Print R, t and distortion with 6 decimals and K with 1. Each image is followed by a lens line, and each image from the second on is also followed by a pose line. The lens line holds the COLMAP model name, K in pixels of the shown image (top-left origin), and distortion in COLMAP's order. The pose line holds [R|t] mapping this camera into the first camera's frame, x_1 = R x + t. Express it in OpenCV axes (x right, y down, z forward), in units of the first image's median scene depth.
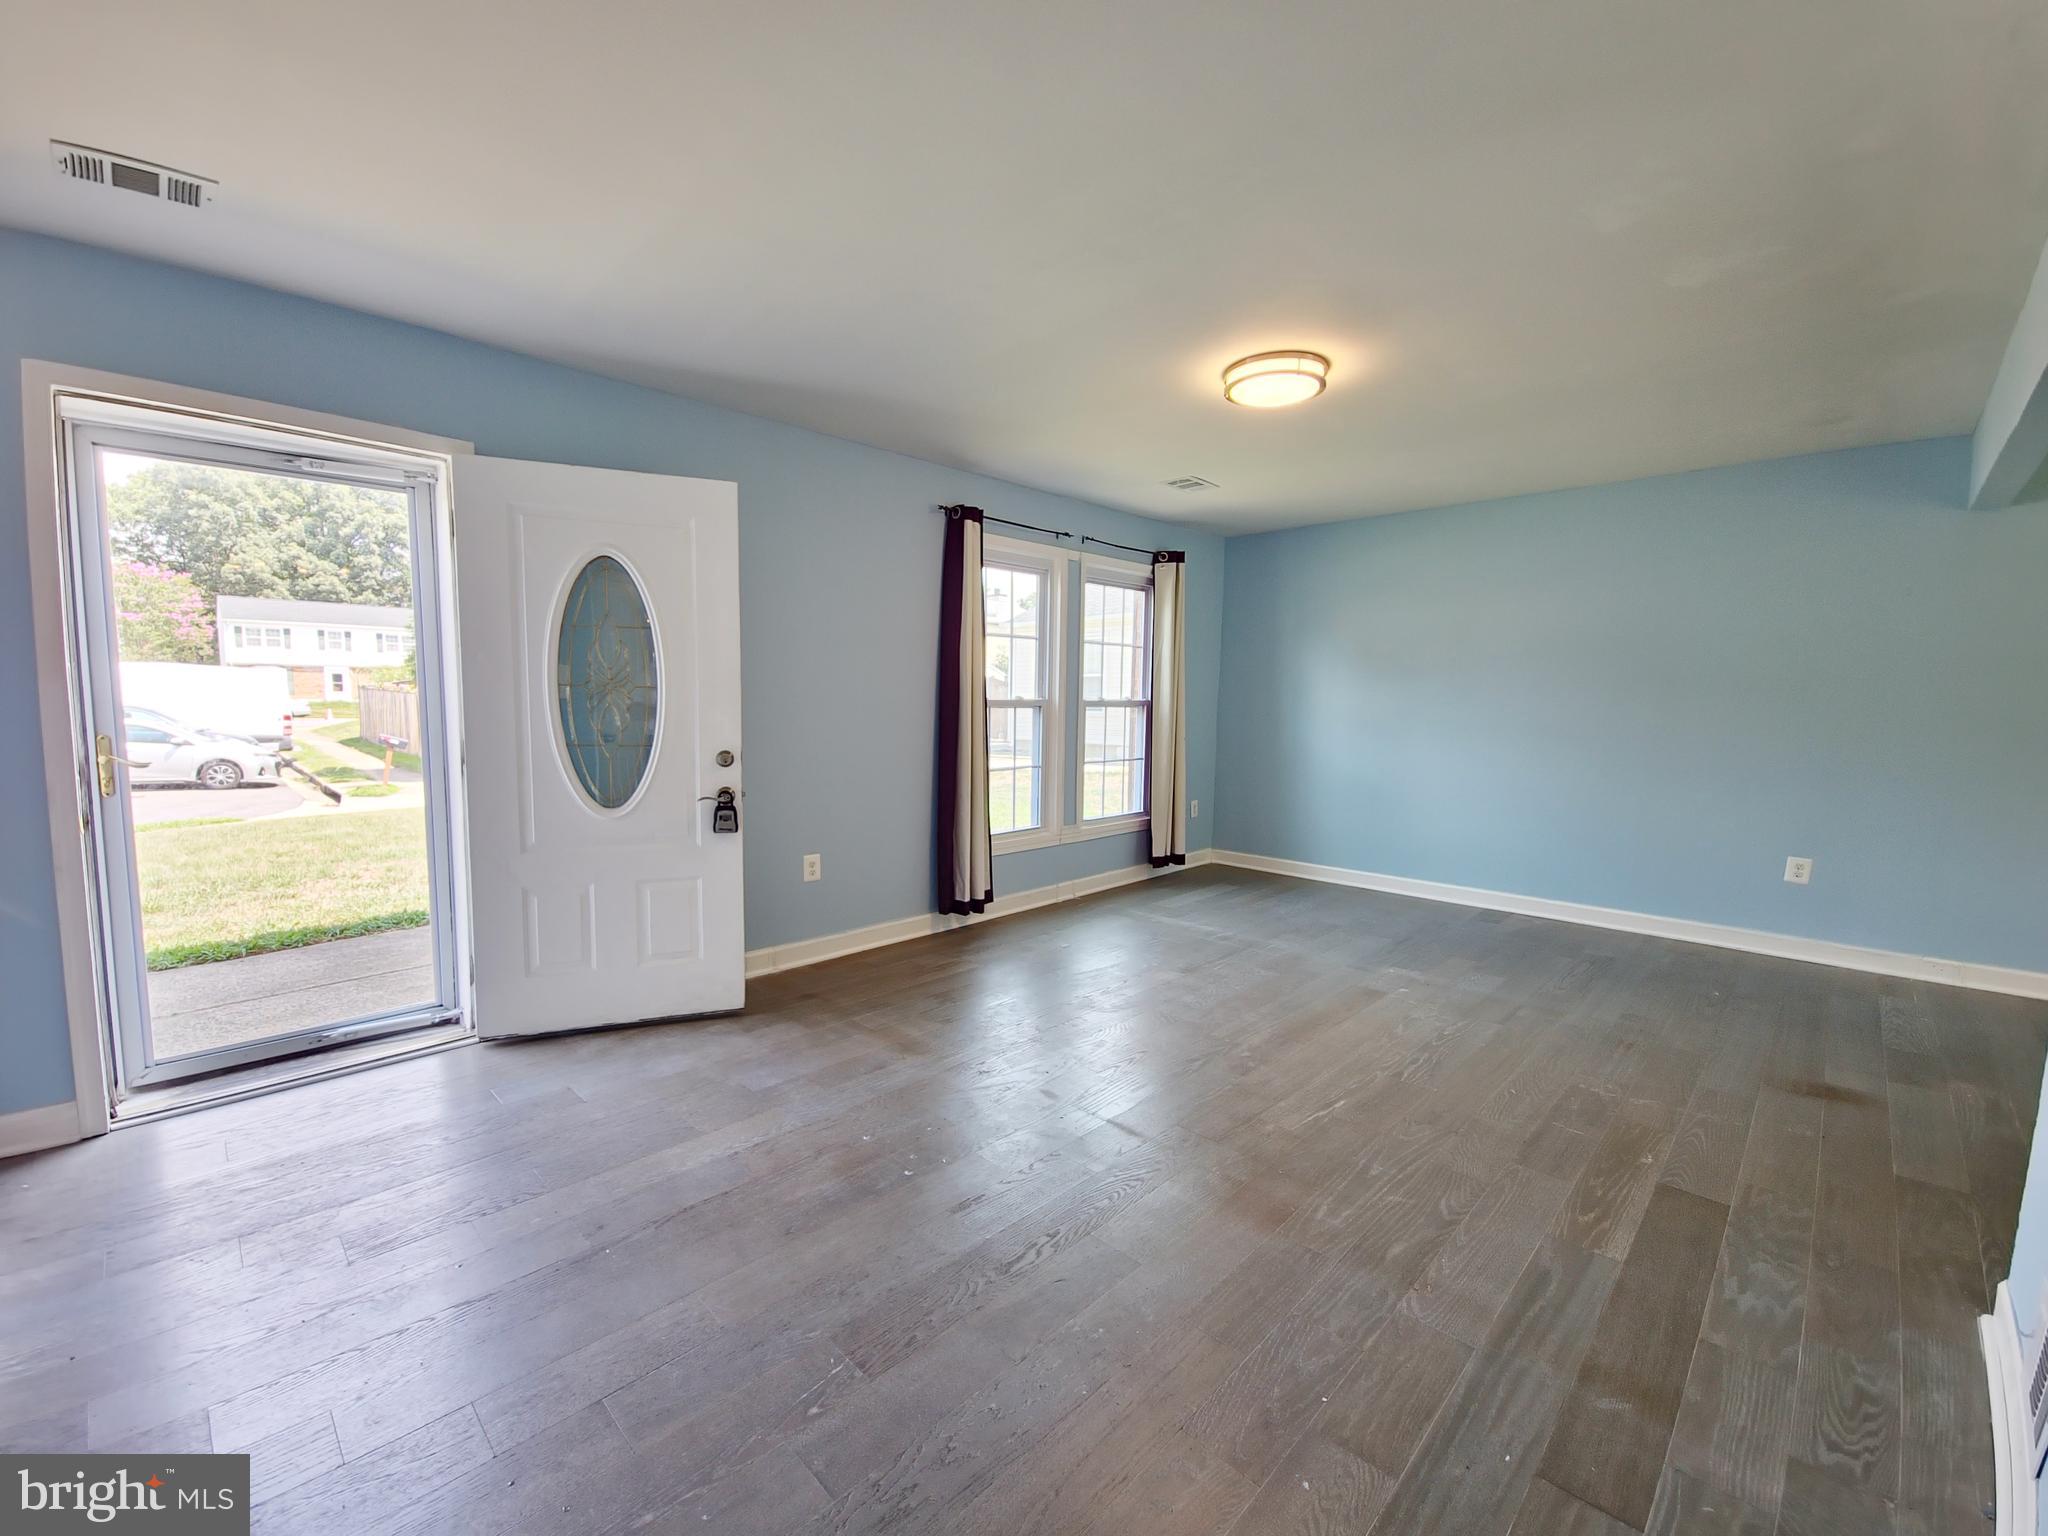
lens RADIAL K [[842.2, 0, 1009.8], [0, 842.2, 772.2], [0, 0, 1]] dist [0.009216, -0.009311]
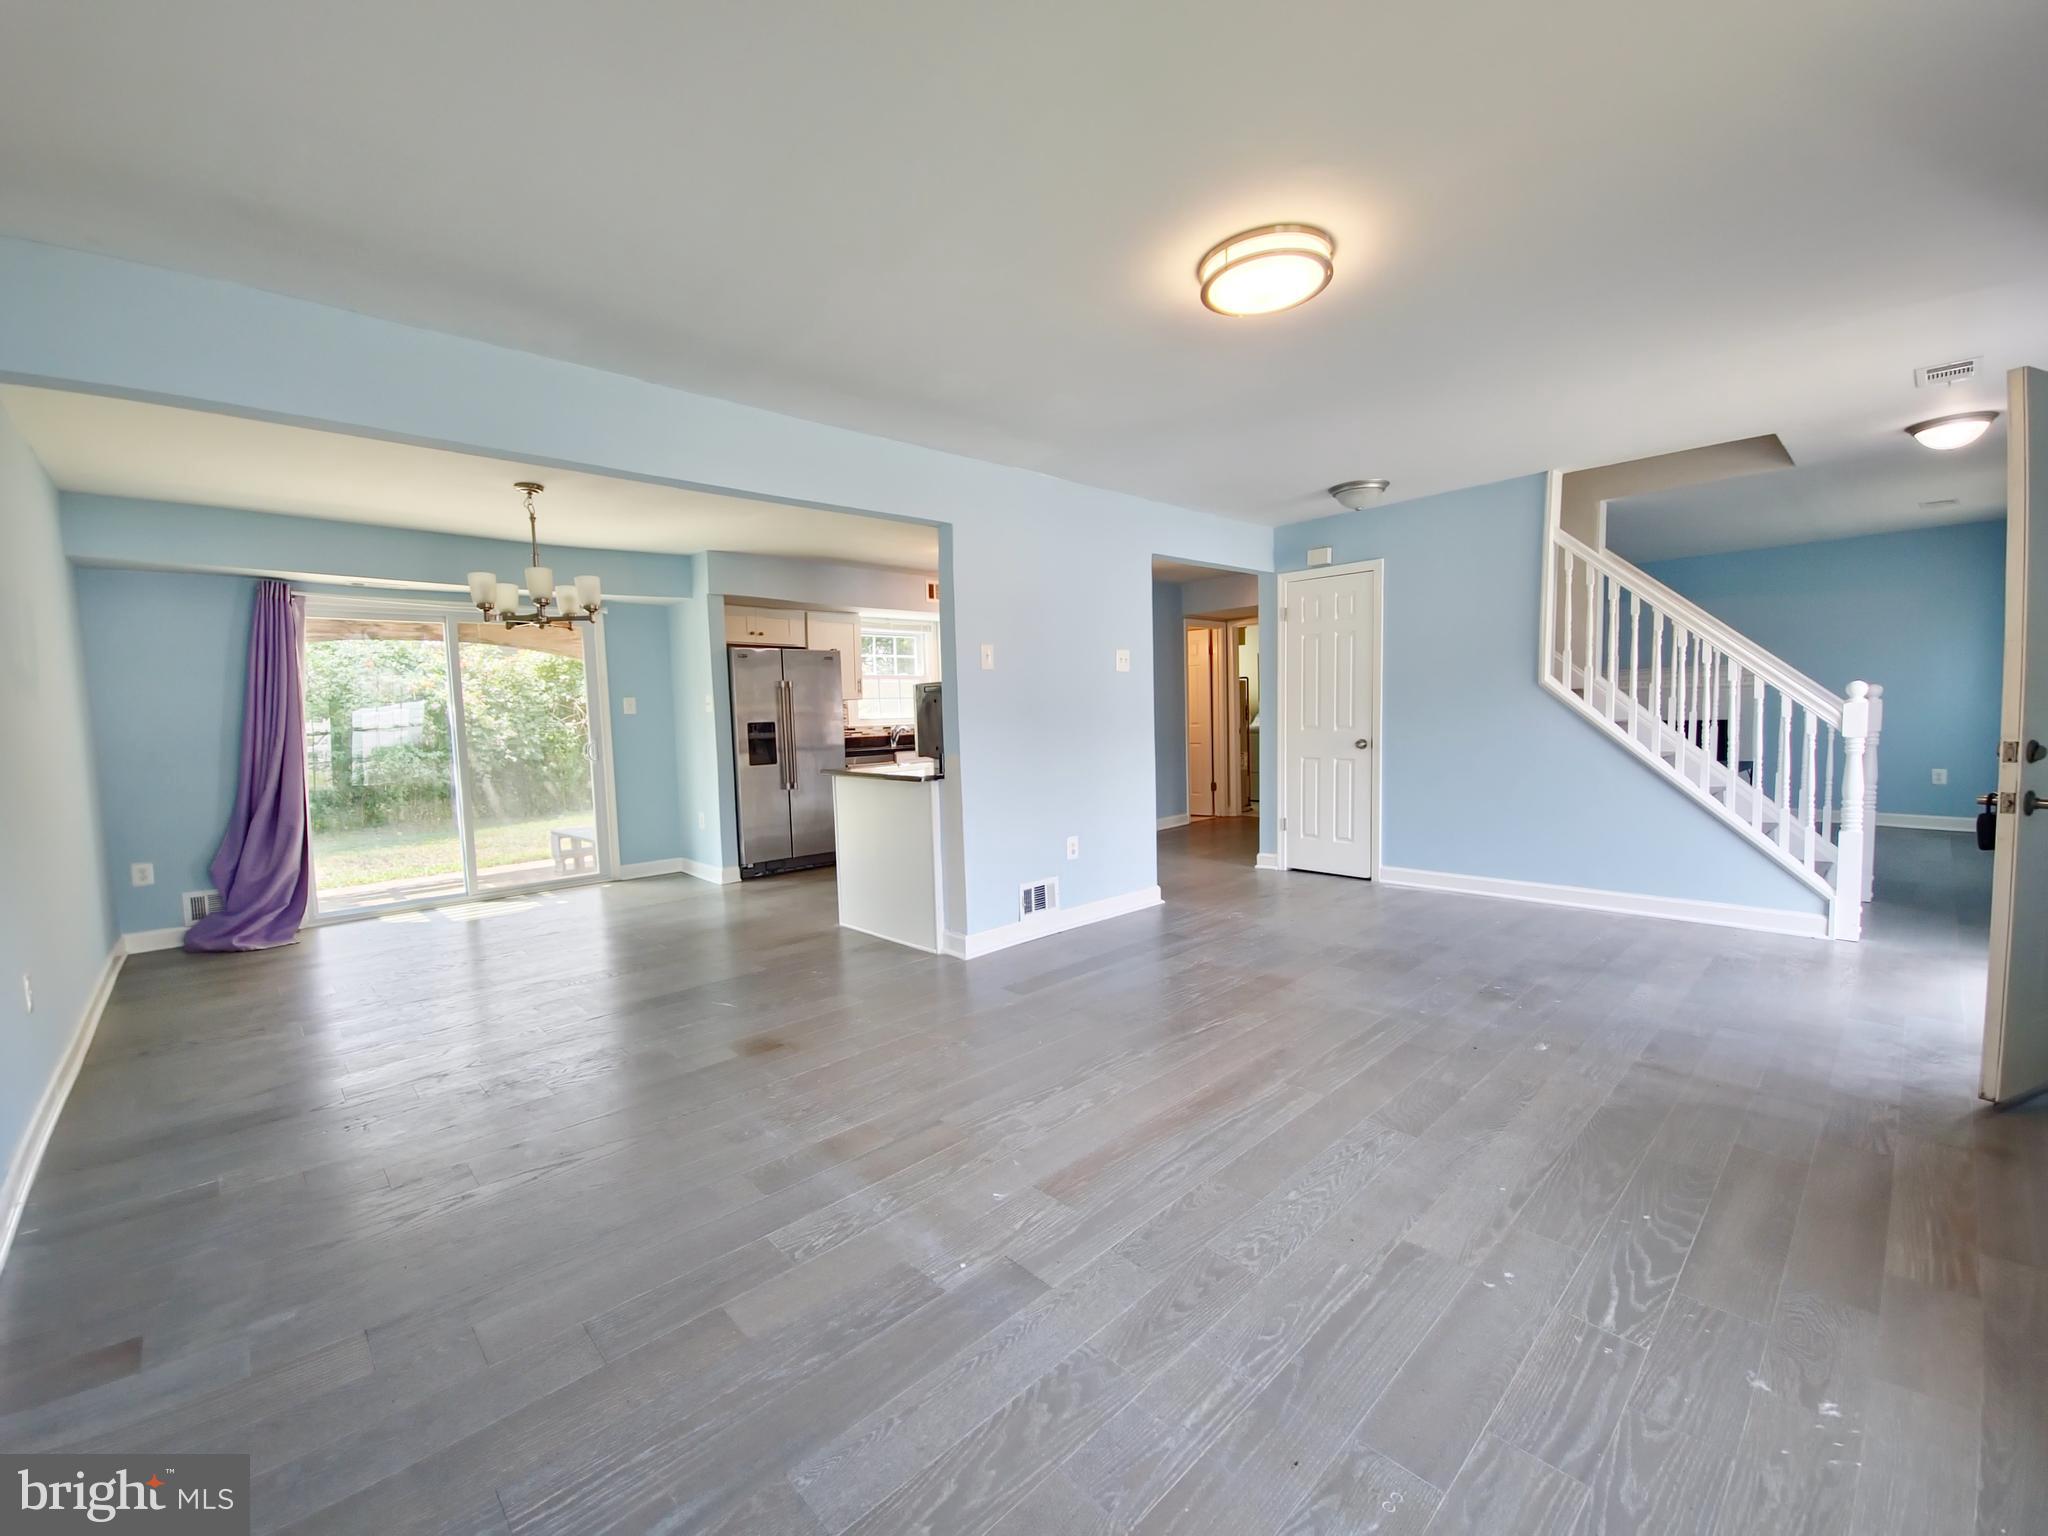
lens RADIAL K [[842.2, 0, 1009.8], [0, 842.2, 772.2], [0, 0, 1]] dist [0.009216, -0.009311]
pose [[-0.998965, 0.021551, 0.040044, 0.510227], [0.027649, 0.986955, 0.158605, -0.138720], [-0.036104, 0.159548, -0.986530, 1.797862]]
